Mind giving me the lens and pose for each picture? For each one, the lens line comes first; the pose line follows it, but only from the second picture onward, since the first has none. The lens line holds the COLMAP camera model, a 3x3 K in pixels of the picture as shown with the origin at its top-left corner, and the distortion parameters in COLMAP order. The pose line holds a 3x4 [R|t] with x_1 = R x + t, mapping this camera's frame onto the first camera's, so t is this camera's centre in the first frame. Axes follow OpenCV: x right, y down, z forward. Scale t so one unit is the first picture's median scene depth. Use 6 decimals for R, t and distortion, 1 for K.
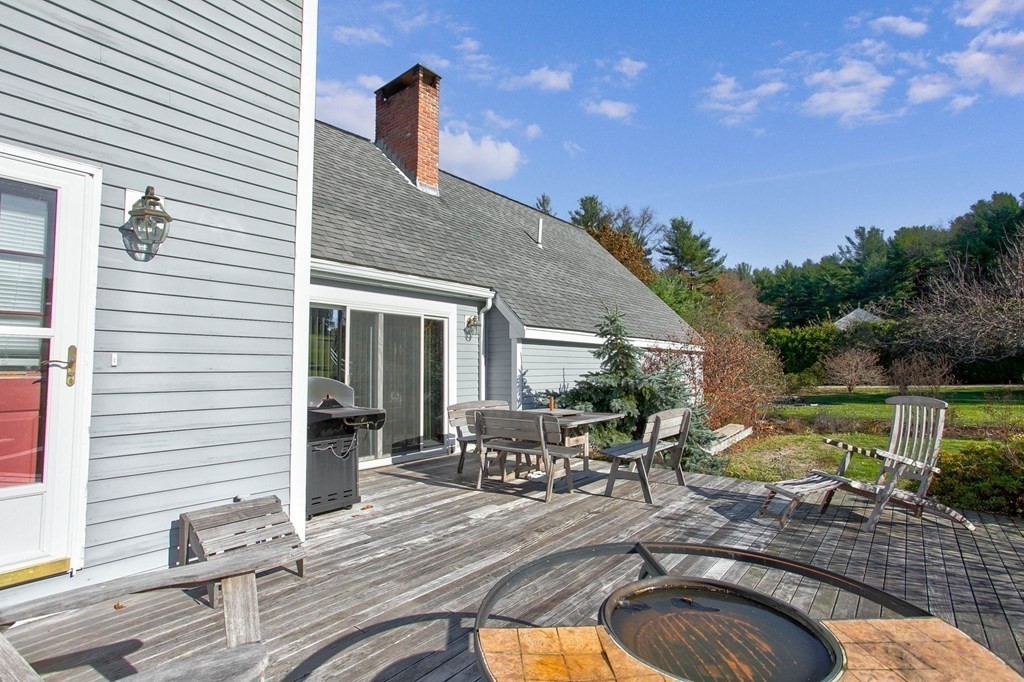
lens RADIAL K [[491.0, 0, 509.6], [0, 491.0, 342.3], [0, 0, 1]] dist [0.012803, 0.001550]
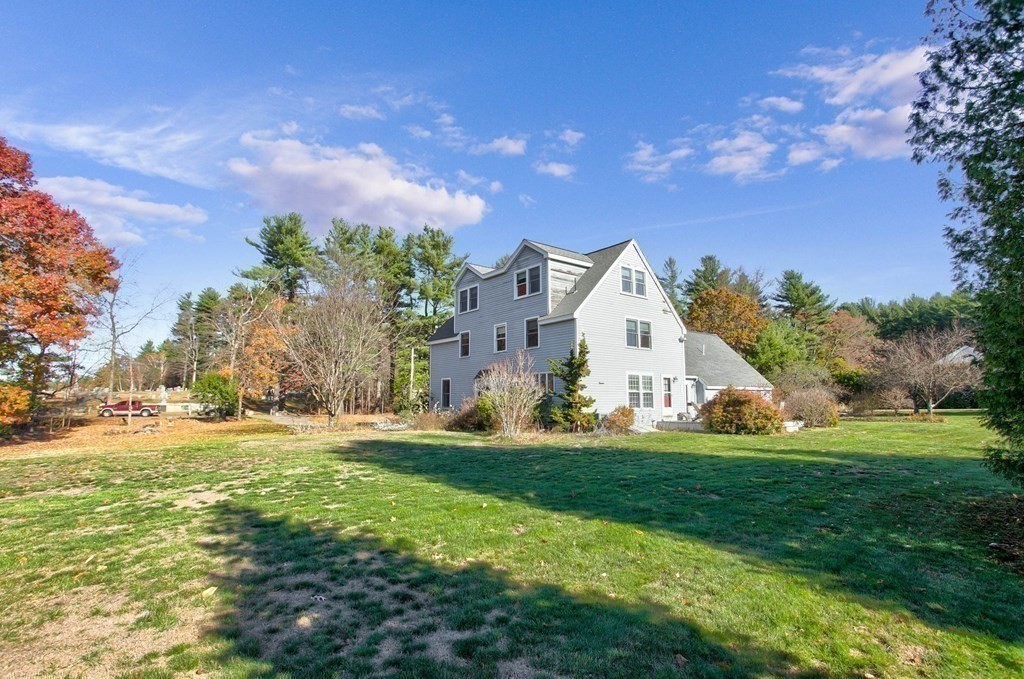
lens RADIAL K [[491.0, 0, 518.9], [0, 491.0, 340.3], [0, 0, 1]] dist [0.012803, 0.001550]
pose [[0.978663, -0.019713, -0.204523, -0.051658], [0.006349, 0.997813, -0.065794, -0.011484], [0.205372, 0.063092, 0.976648, -0.269761]]
